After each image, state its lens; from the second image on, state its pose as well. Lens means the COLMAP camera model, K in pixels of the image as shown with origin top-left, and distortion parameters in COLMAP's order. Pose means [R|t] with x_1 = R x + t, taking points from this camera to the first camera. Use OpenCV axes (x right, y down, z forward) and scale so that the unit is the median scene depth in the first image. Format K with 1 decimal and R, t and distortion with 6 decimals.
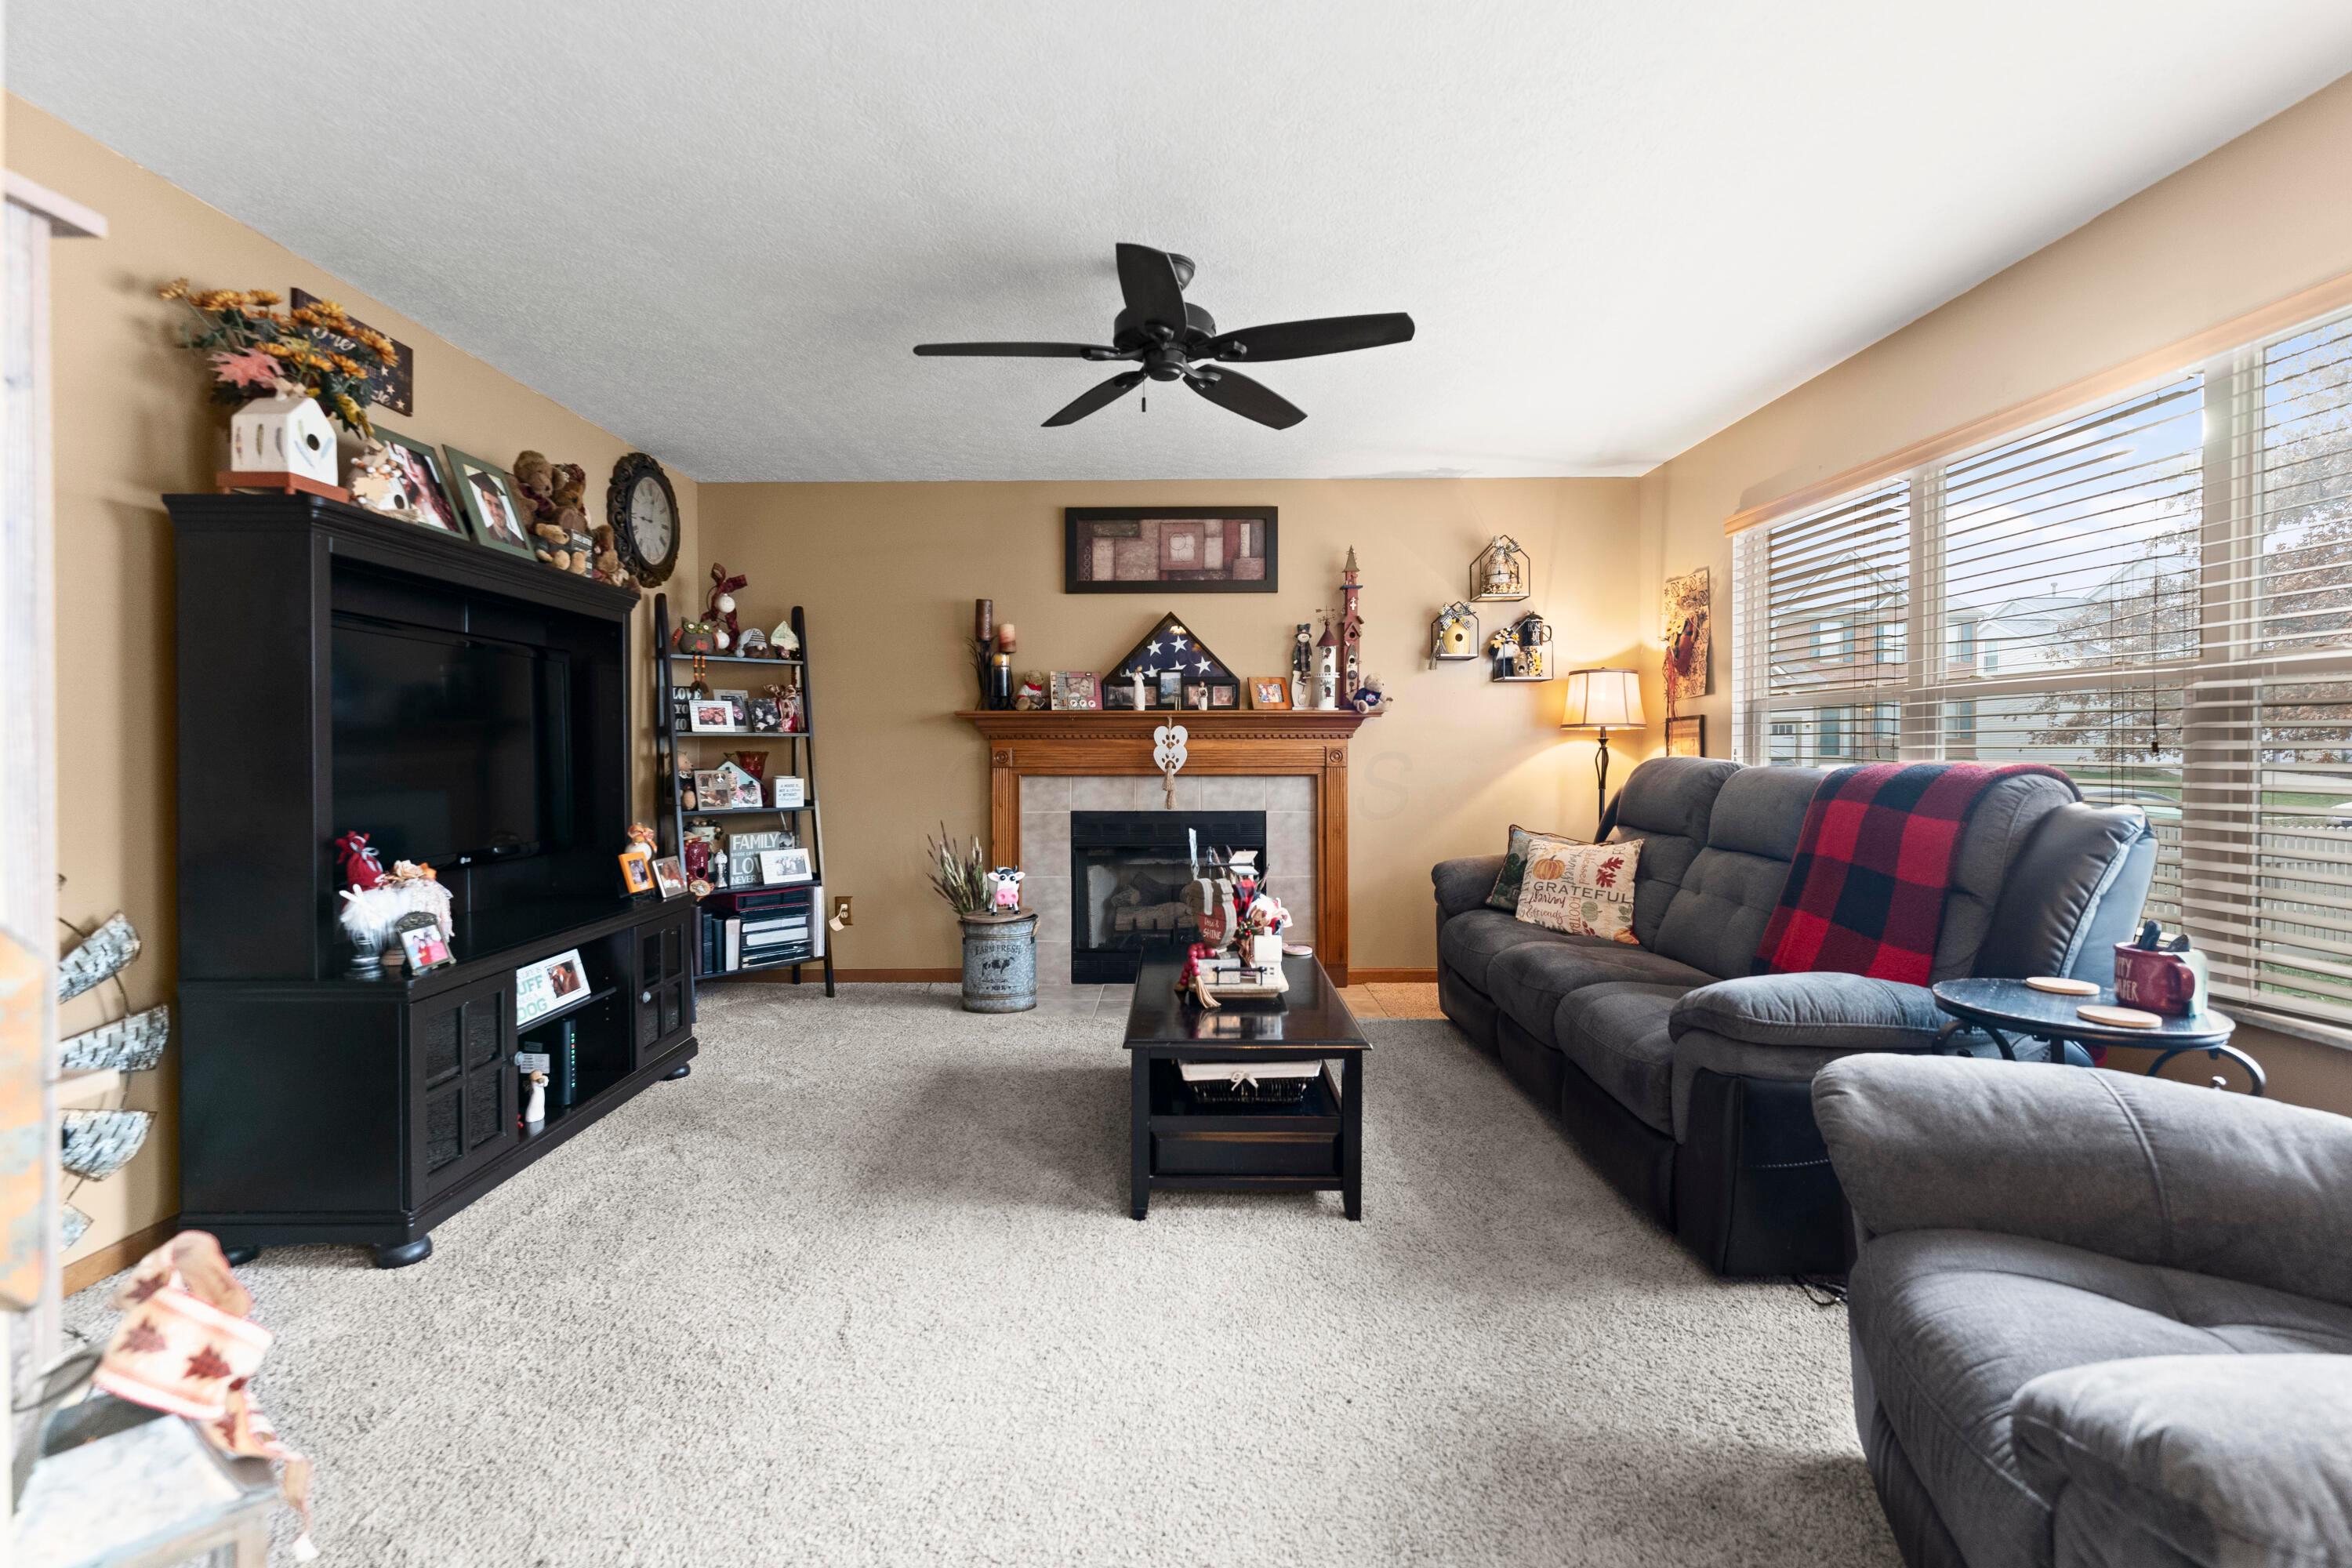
lens RADIAL K [[1012.7, 0, 1160.8], [0, 1012.7, 761.6], [0, 0, 1]] dist [0.000604, -0.000163]
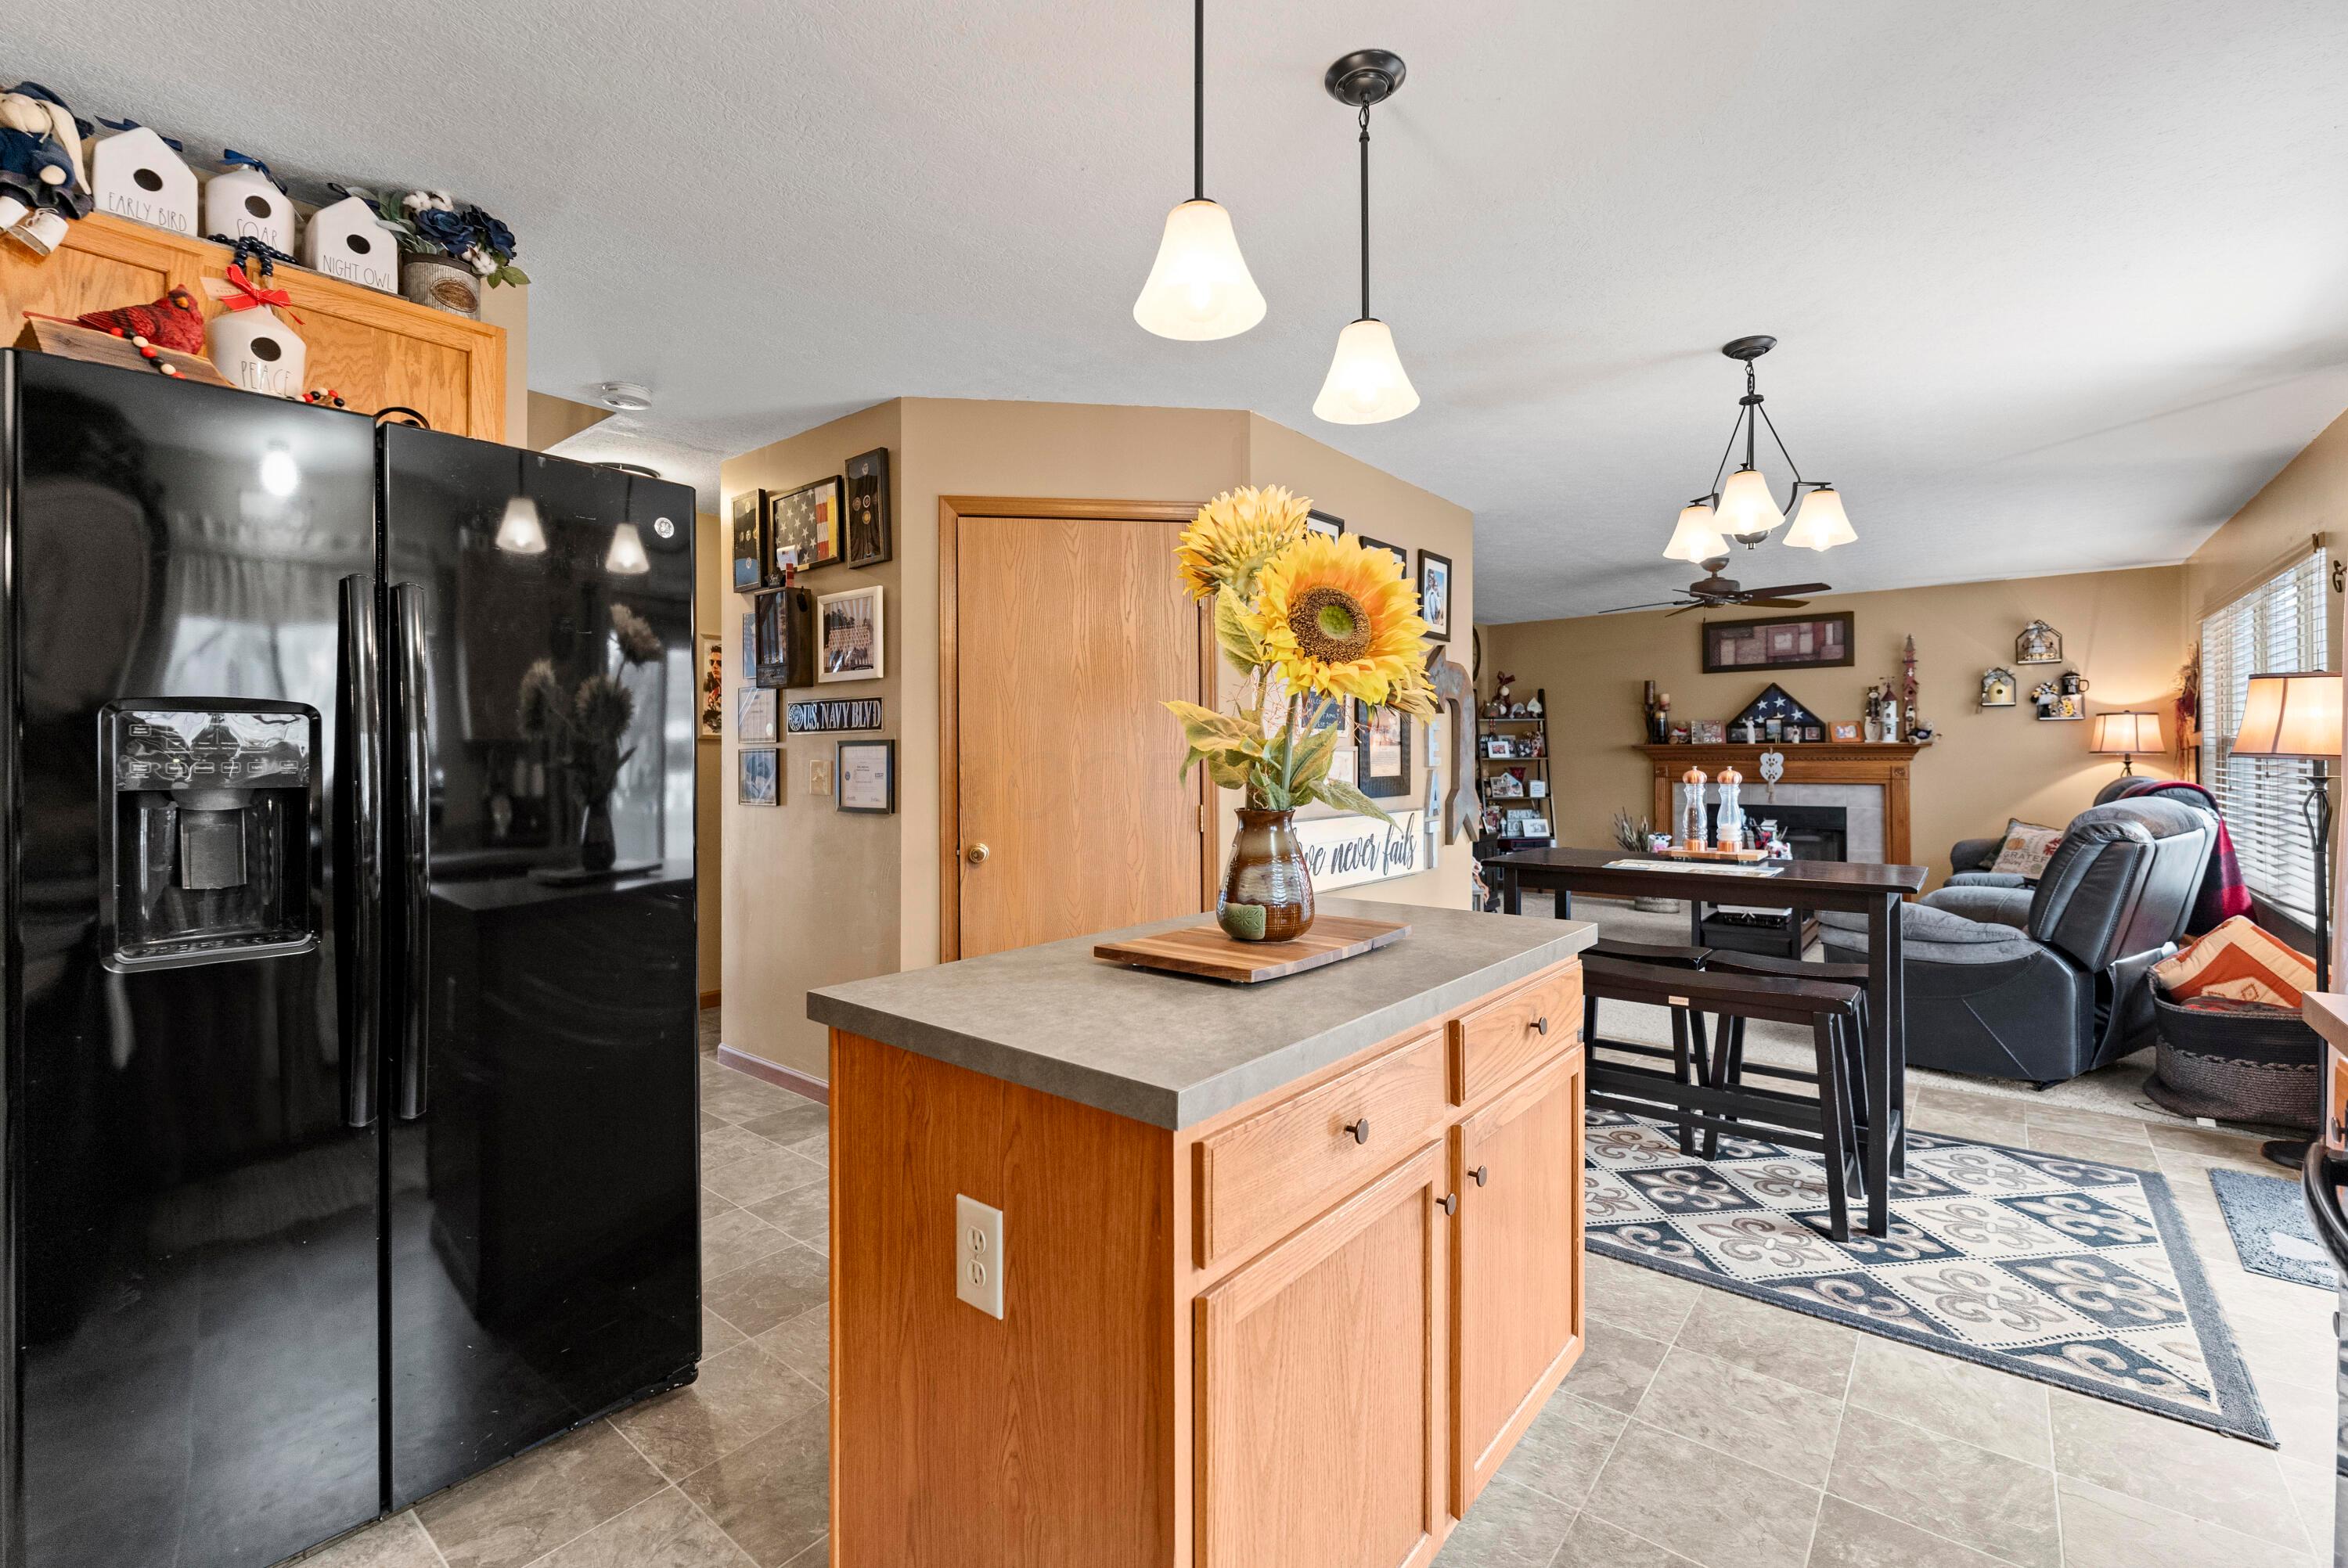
lens RADIAL K [[1010.0, 0, 1169.1], [0, 1010.0, 751.2], [0, 0, 1]] dist [-0.002278, -0.000539]
pose [[0.785008, -0.004485, -0.619470, 0.266686], [-0.004298, 0.999910, -0.012685, -0.013578], [0.619471, 0.012620, 0.784918, -0.925125]]
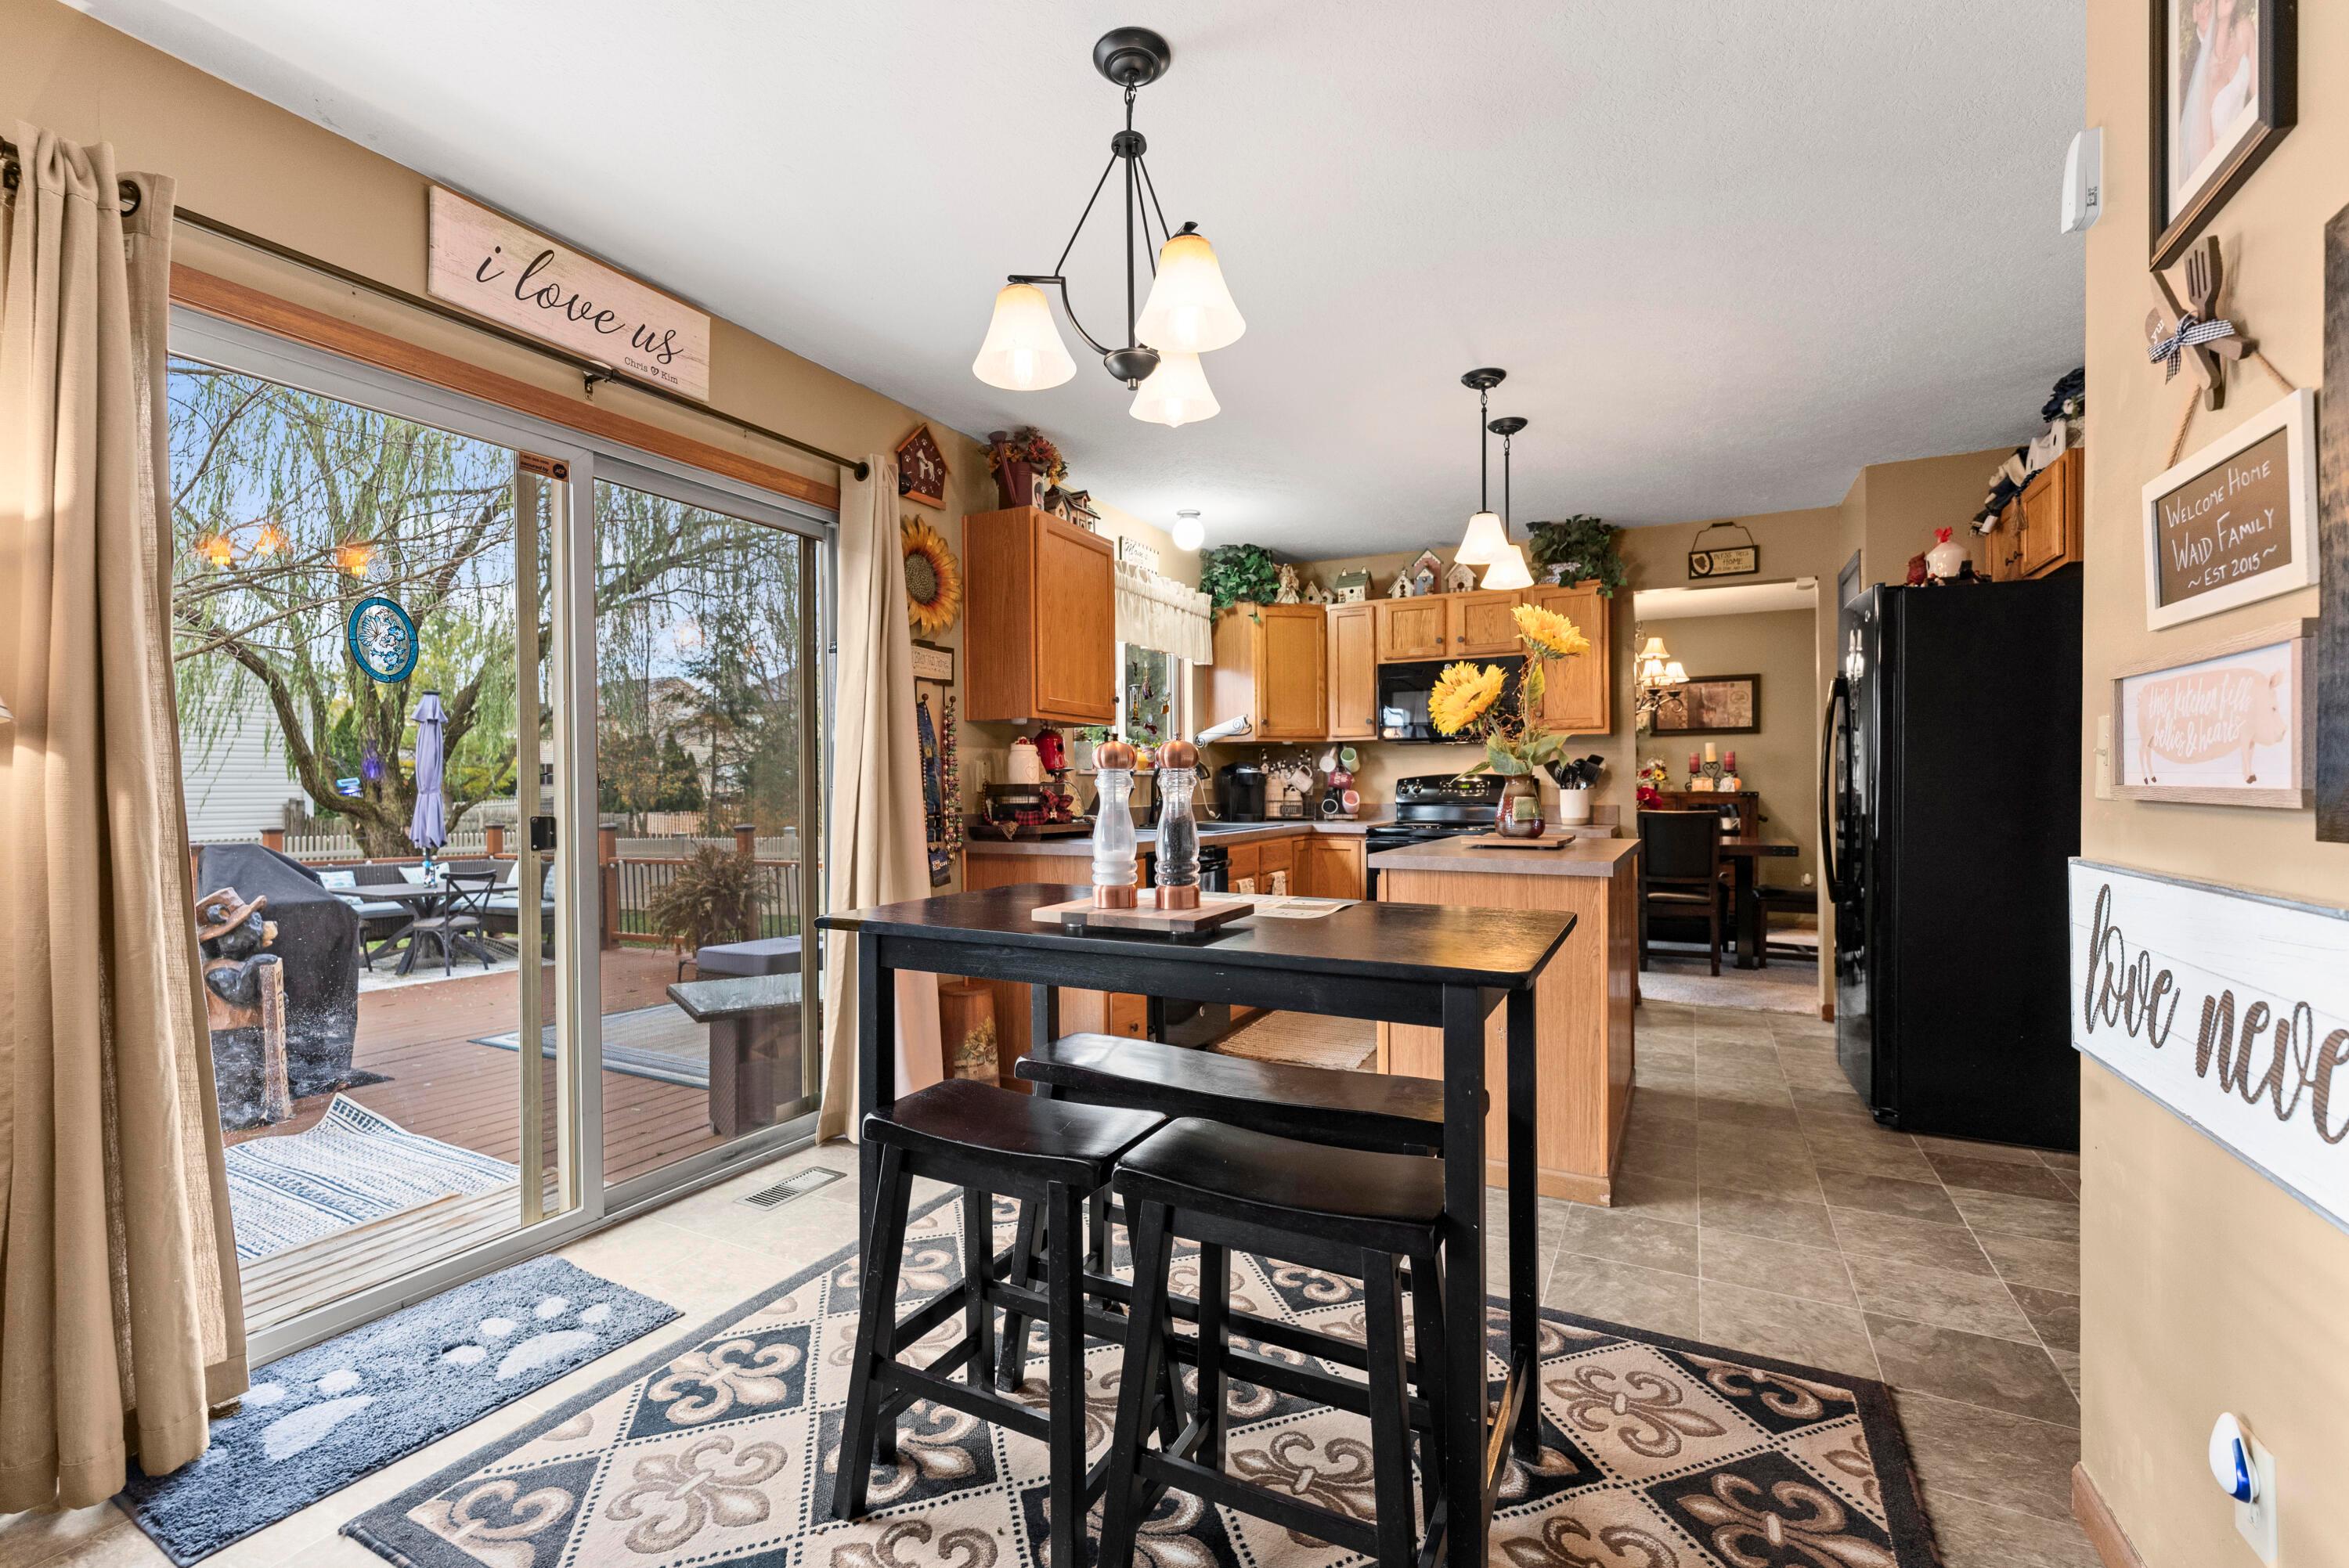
lens RADIAL K [[1005.0, 0, 1168.1], [0, 1005.0, 788.8], [0, 0, 1]] dist [-0.001748, -0.000730]
pose [[-0.895428, 0.002794, 0.445197, -0.027004], [0.008502, 0.999905, 0.010826, 0.002034], [-0.445124, 0.013479, -0.895367, 0.154299]]
